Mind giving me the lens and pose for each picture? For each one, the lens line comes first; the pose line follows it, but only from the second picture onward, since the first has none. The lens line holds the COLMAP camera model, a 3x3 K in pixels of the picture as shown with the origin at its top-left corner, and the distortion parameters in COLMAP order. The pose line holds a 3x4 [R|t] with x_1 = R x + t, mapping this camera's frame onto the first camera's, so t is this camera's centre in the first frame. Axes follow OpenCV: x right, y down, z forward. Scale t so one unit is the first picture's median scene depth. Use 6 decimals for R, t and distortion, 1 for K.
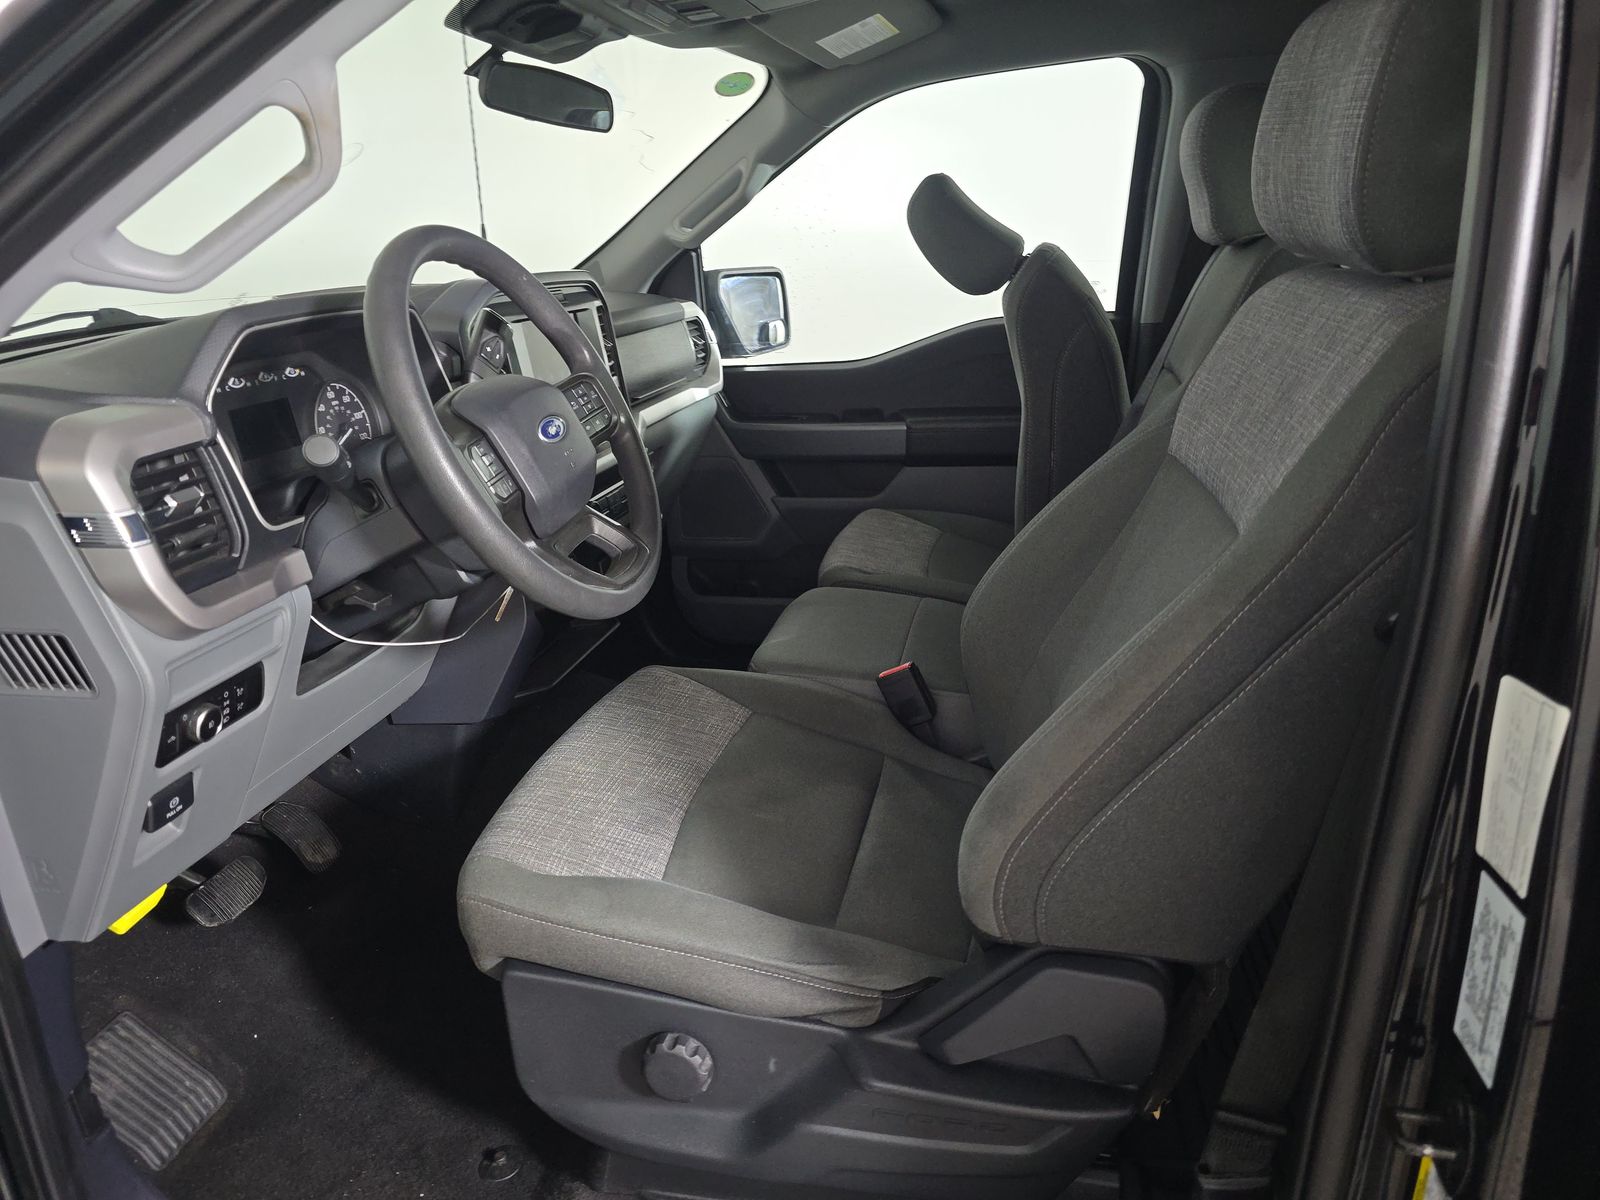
lens RADIAL K [[1086.2, 0, 800.0], [0, 1086.2, 600.0], [0, 0, 1]] dist [0.062127, -0.090326]
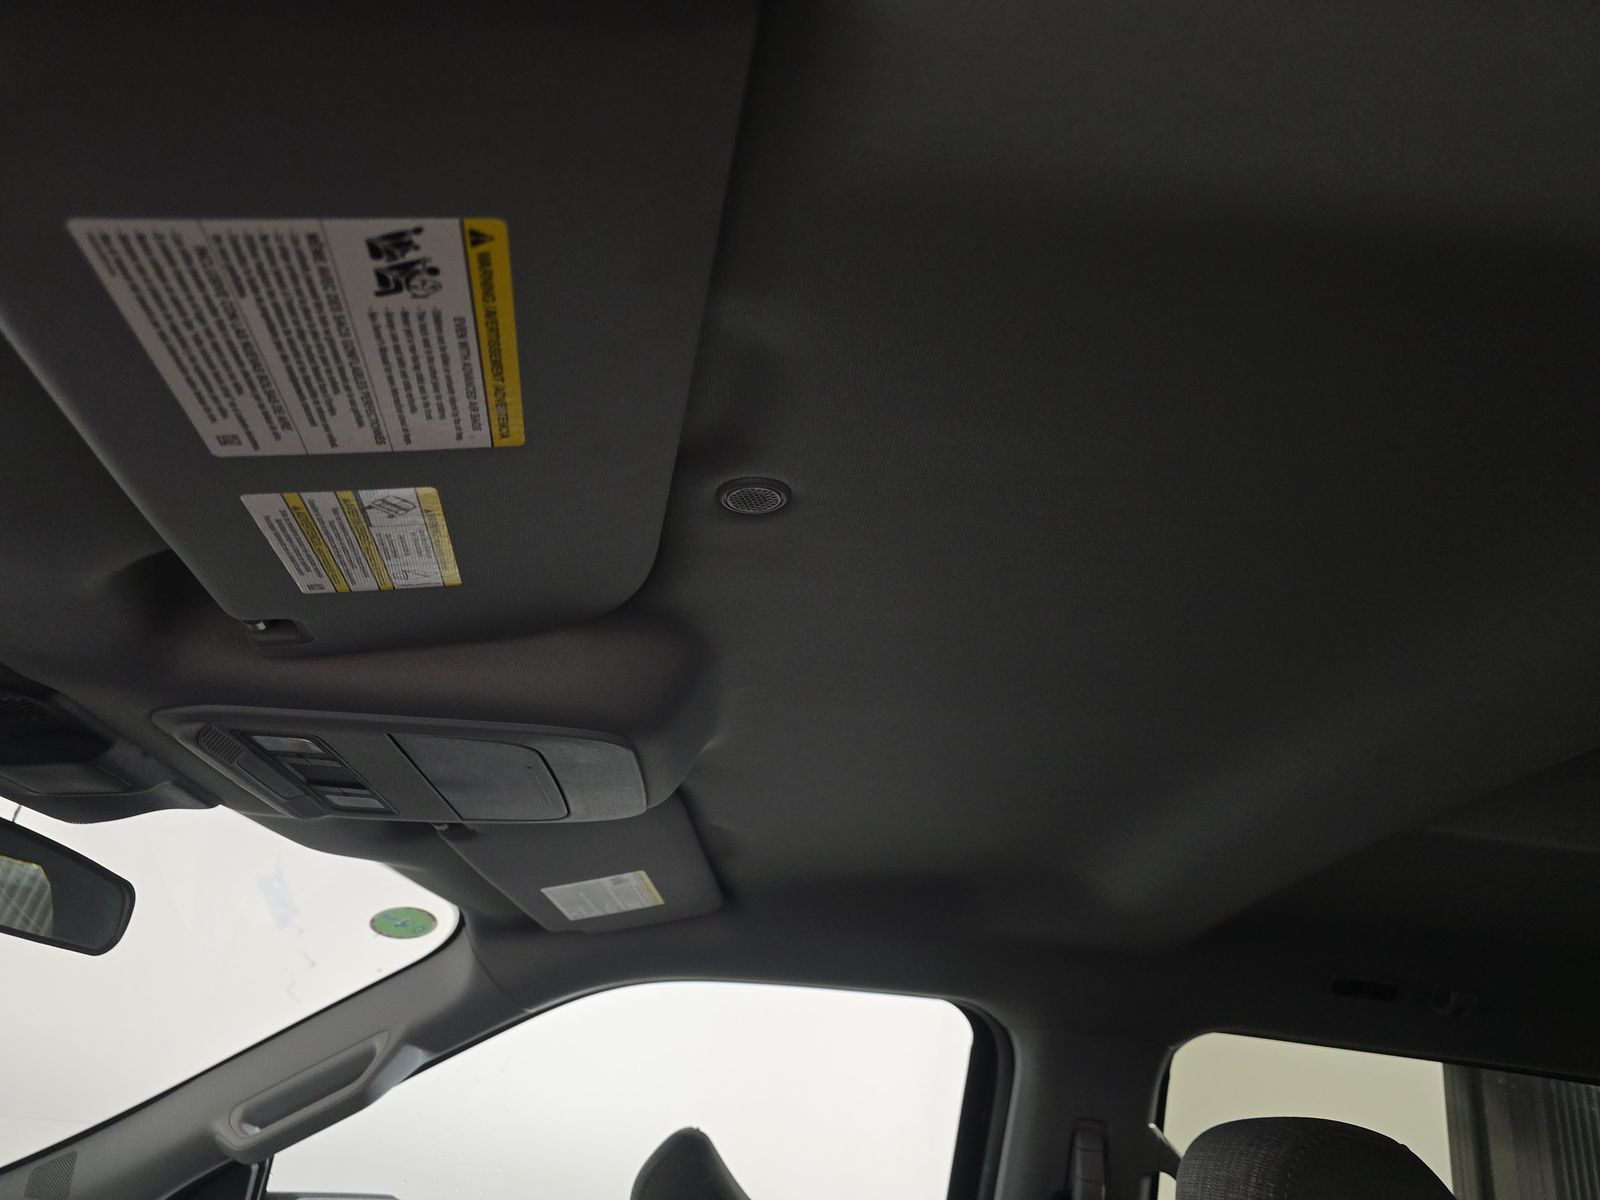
lens RADIAL K [[1086.2, 0, 800.0], [0, 1086.2, 600.0], [0, 0, 1]] dist [0.062127, -0.090326]
pose [[0.951202, 0.260075, 0.166059, 0.007481], [-0.072732, 0.711966, -0.698437, -0.162304], [-0.299874, 0.652277, 0.696140, 0.335648]]
